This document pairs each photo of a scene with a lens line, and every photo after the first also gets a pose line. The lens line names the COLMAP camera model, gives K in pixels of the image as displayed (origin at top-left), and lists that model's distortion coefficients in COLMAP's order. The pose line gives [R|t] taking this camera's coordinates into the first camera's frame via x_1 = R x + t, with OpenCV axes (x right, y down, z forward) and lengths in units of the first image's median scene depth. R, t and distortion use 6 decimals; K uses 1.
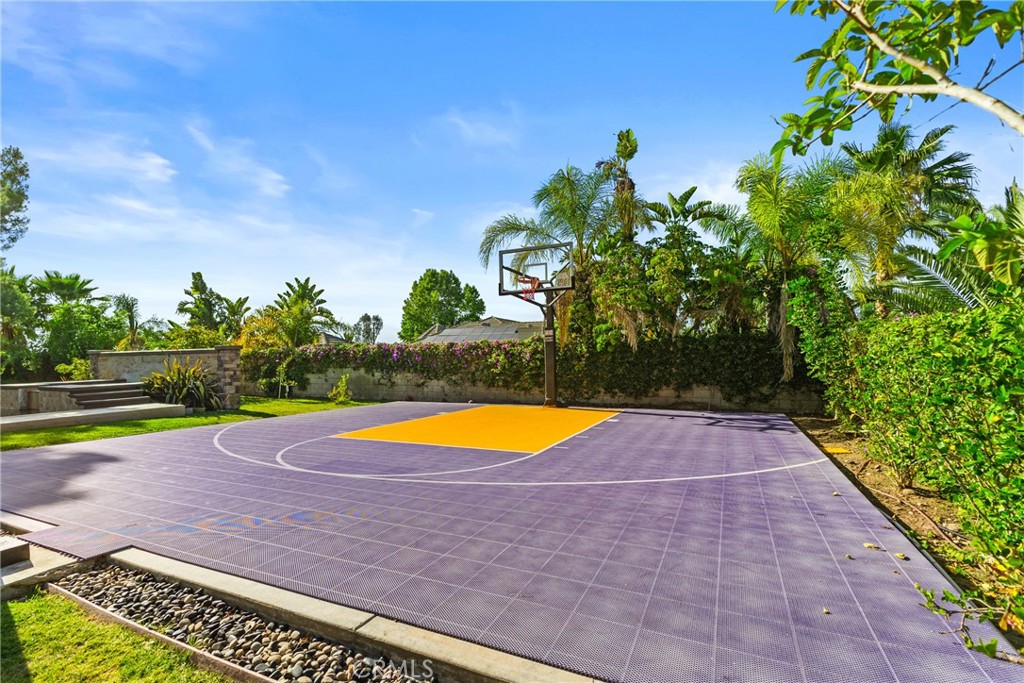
lens RADIAL K [[457.0, 0, 505.6], [0, 457.0, 355.5], [0, 0, 1]] dist [0.000635, -0.000353]
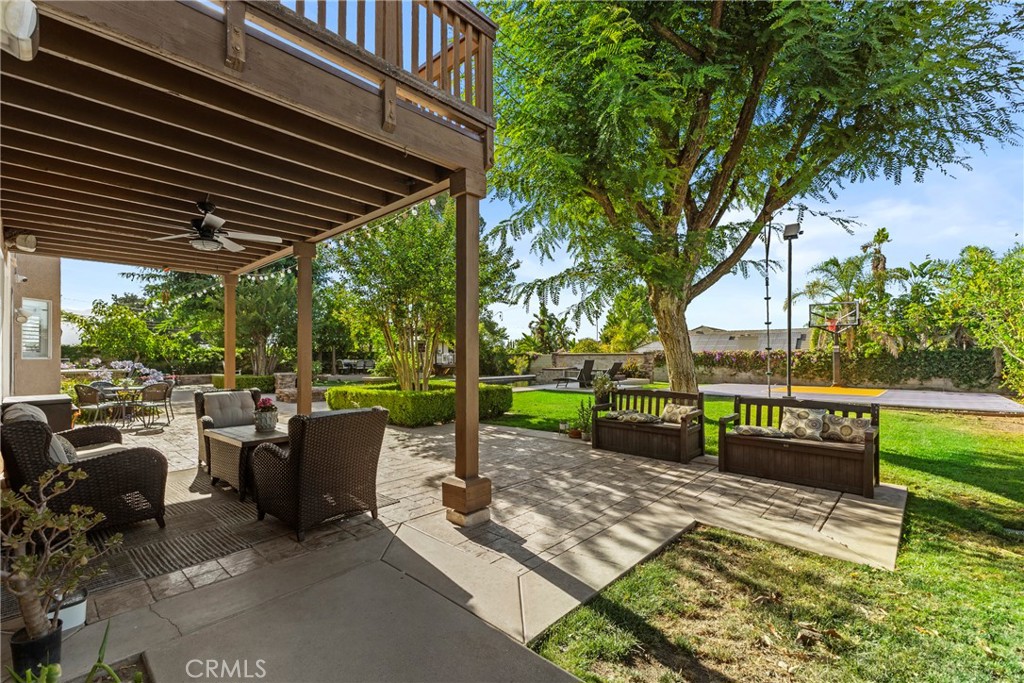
lens RADIAL K [[457.0, 0, 507.9], [0, 457.0, 348.7], [0, 0, 1]] dist [0.000635, -0.000353]
pose [[0.954635, 0.012720, -0.297506, -0.403989], [-0.017926, 0.999730, -0.014777, 0.004839], [0.297238, 0.019440, 0.954606, -0.754000]]
